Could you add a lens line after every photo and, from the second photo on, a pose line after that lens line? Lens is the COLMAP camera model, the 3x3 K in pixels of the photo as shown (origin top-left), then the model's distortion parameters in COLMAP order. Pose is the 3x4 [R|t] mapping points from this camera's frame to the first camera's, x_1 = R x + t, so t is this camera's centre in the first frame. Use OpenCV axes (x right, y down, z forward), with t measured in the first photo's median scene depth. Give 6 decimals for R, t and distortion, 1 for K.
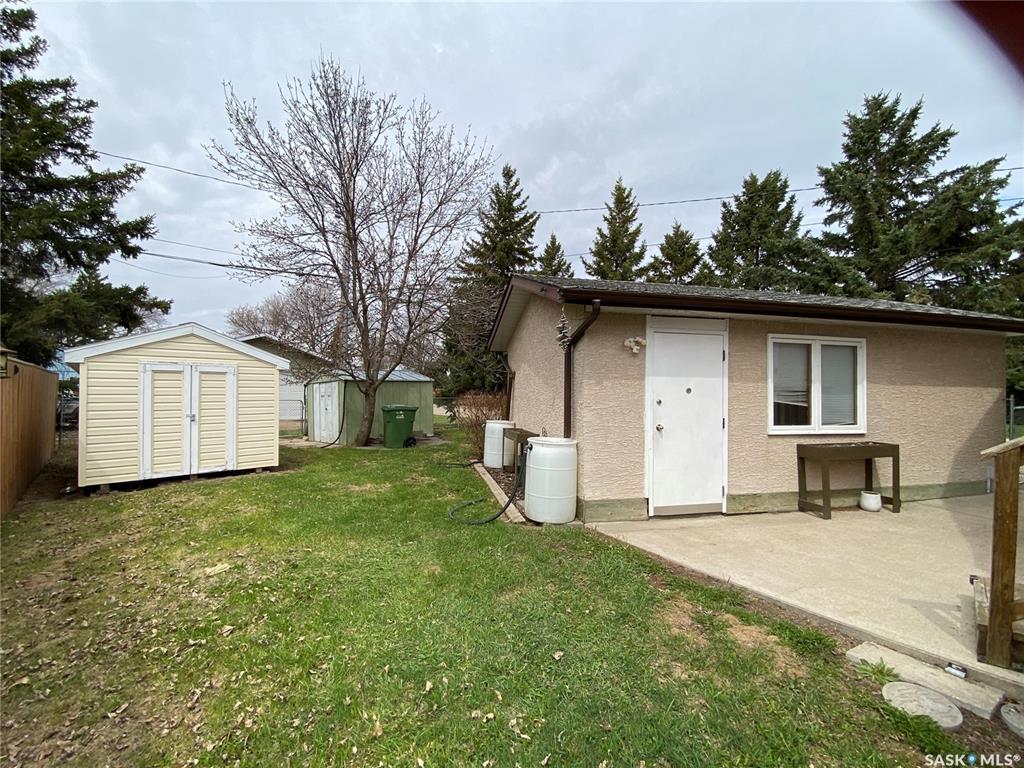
lens RADIAL K [[421.0, 0, 512.0], [0, 421.0, 384.0], [0, 0, 1]] dist [0.033198, -0.027828]
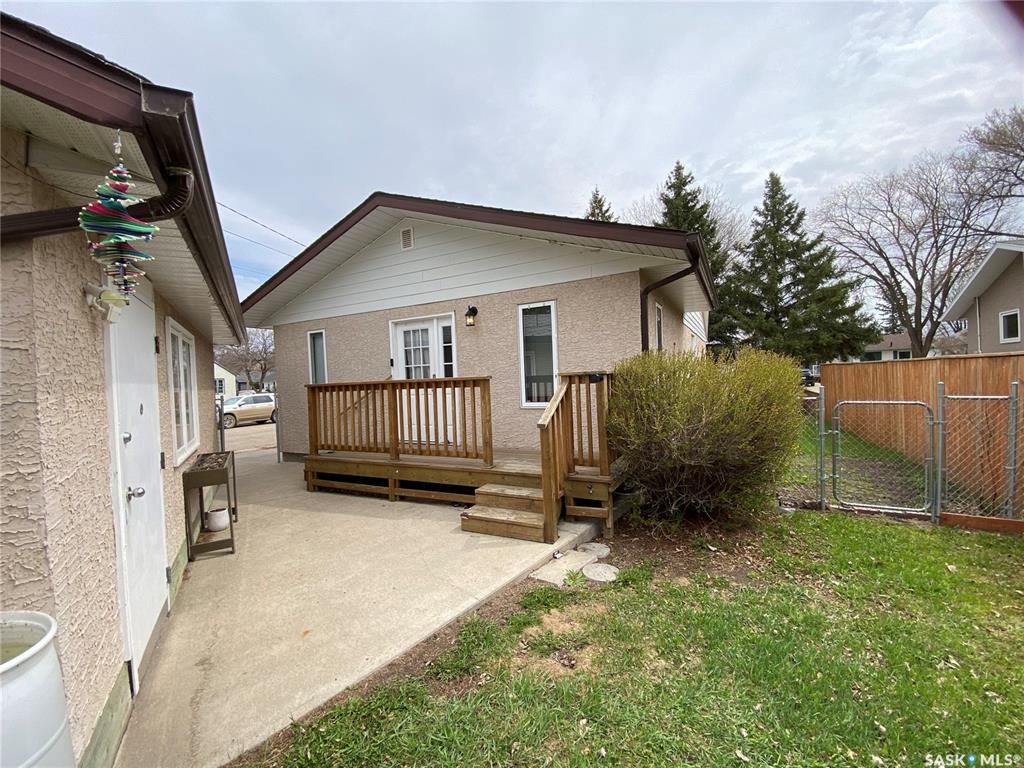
lens RADIAL K [[421.0, 0, 512.0], [0, 421.0, 384.0], [0, 0, 1]] dist [0.033198, -0.027828]
pose [[-0.291225, -0.015981, 0.956521, -0.361040], [0.031345, 0.999164, 0.026237, -0.029035], [-0.956141, 0.037623, -0.290480, 1.243608]]
